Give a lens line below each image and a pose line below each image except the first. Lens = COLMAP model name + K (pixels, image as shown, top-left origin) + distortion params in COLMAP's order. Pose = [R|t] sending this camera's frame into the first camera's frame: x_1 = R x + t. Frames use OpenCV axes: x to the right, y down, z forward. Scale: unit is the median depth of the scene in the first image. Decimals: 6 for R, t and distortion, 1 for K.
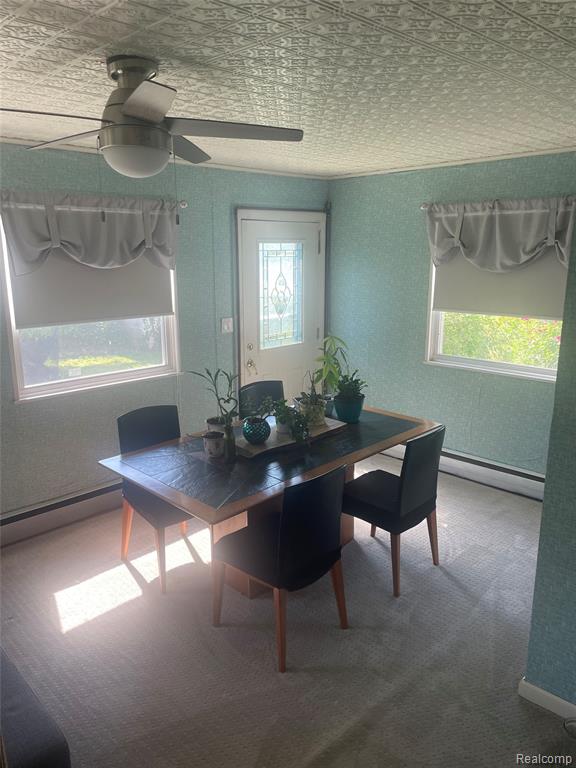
lens RADIAL K [[582.1, 0, 290.4], [0, 582.1, 383.9], [0, 0, 1]] dist [0.077061, -0.091699]
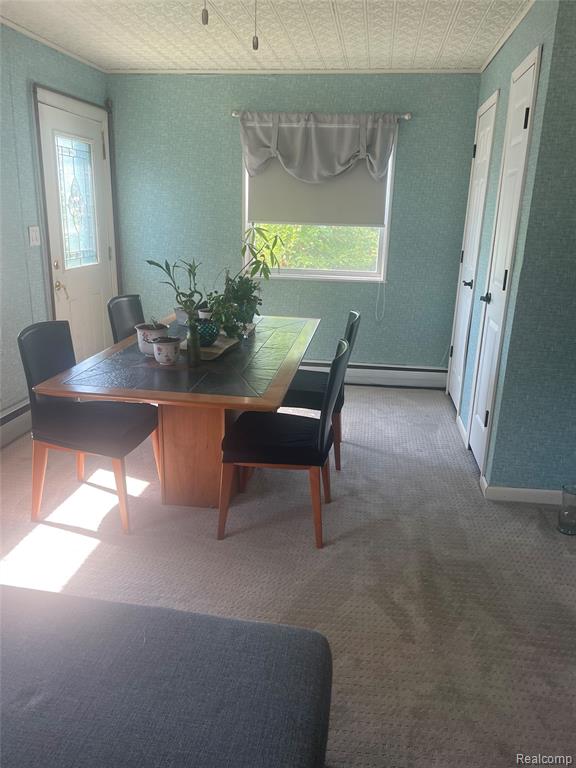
lens RADIAL K [[582.1, 0, 293.9], [0, 582.1, 384.8], [0, 0, 1]] dist [0.077061, -0.091699]
pose [[0.791311, -0.149352, 0.592892, -0.380228], [0.107743, 0.988594, 0.105229, 0.062571], [-0.601845, -0.019389, 0.798377, 0.143677]]
